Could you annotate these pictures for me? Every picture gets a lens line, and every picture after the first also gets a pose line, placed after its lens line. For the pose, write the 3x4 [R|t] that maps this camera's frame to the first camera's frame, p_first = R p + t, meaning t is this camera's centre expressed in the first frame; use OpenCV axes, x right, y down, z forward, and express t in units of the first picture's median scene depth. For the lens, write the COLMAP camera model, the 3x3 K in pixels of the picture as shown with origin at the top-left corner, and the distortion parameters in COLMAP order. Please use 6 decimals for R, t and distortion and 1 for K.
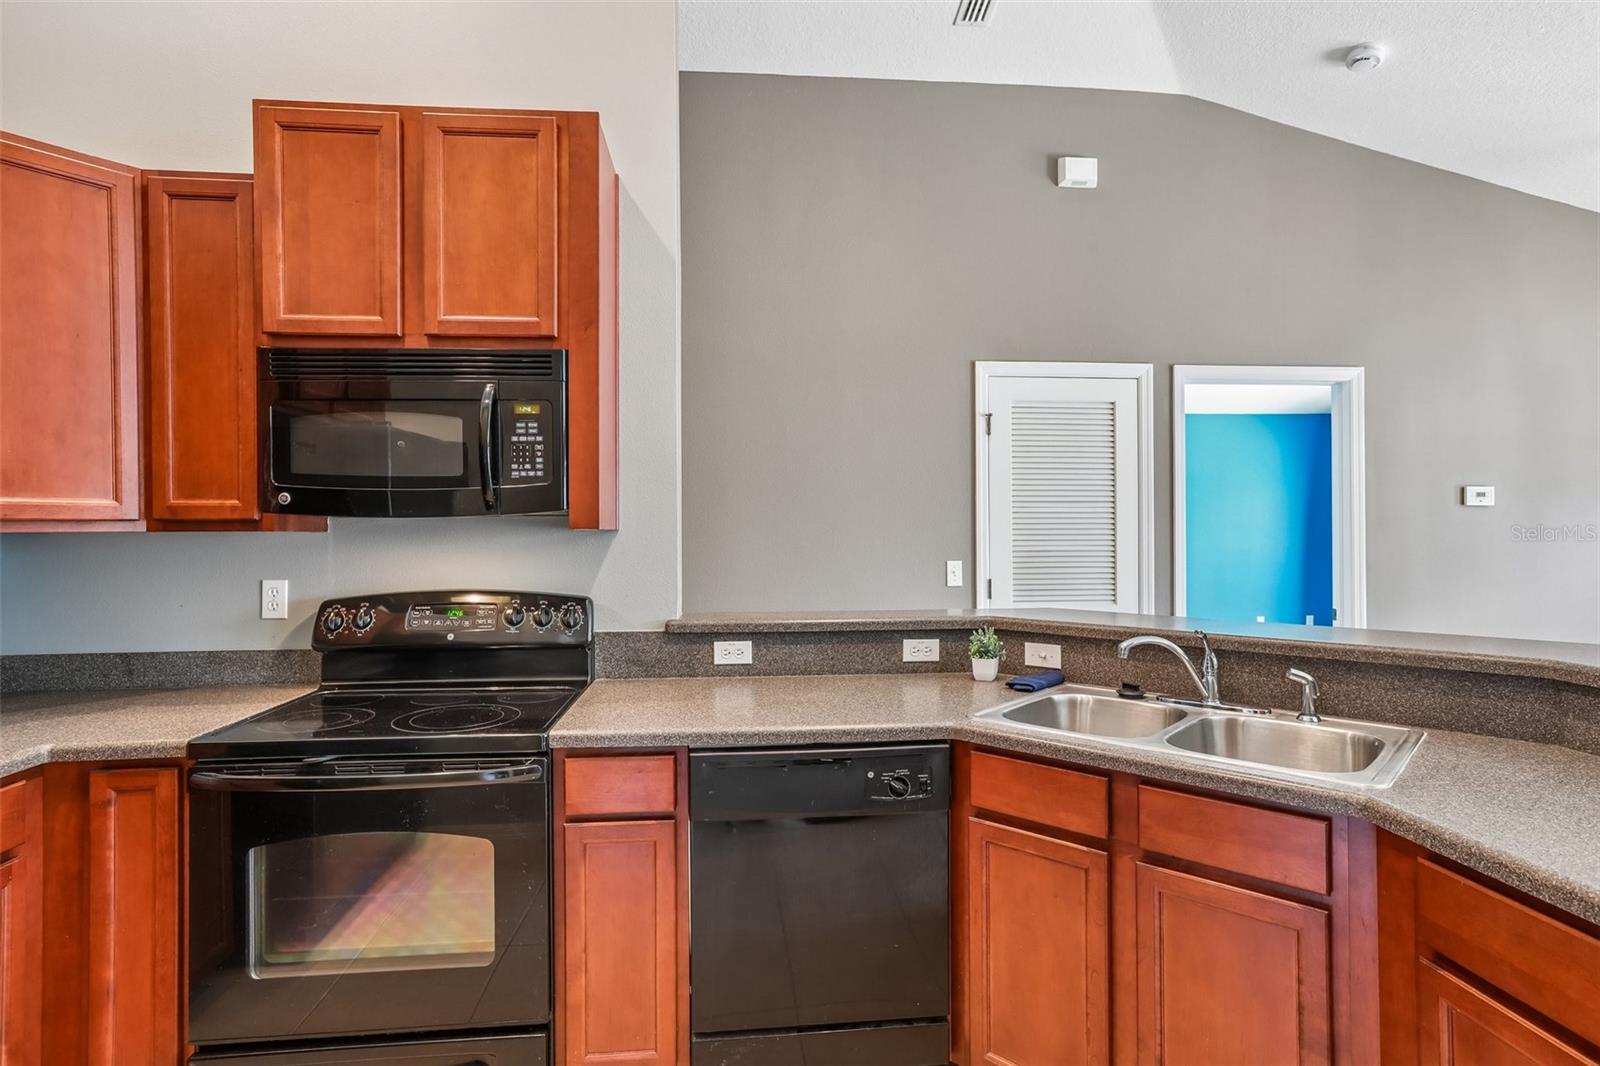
lens RADIAL K [[829.1, 0, 802.5], [0, 829.1, 535.7], [0, 0, 1]] dist [-0.000376, 0.000731]
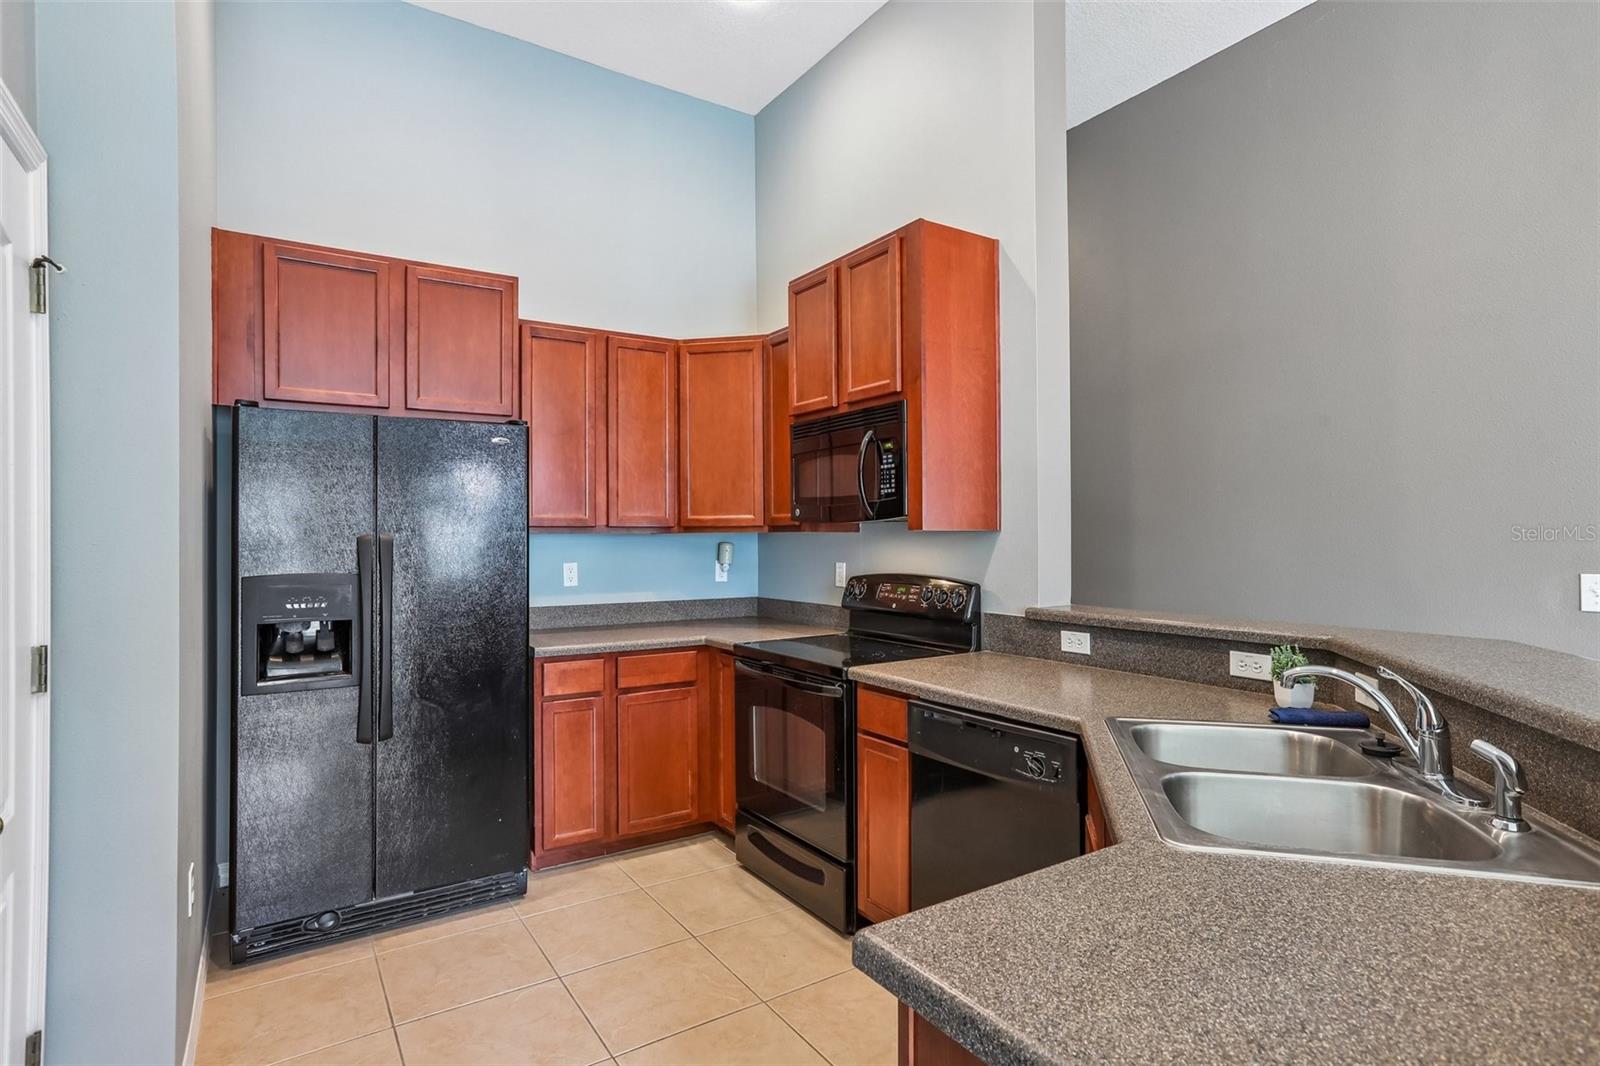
lens RADIAL K [[829.1, 0, 802.5], [0, 829.1, 535.7], [0, 0, 1]] dist [-0.000376, 0.000731]
pose [[0.475892, 0.002318, -0.879501, 0.846885], [-0.002345, 0.999996, 0.001368, 0.000272], [0.879501, 0.001411, 0.475896, 0.198322]]
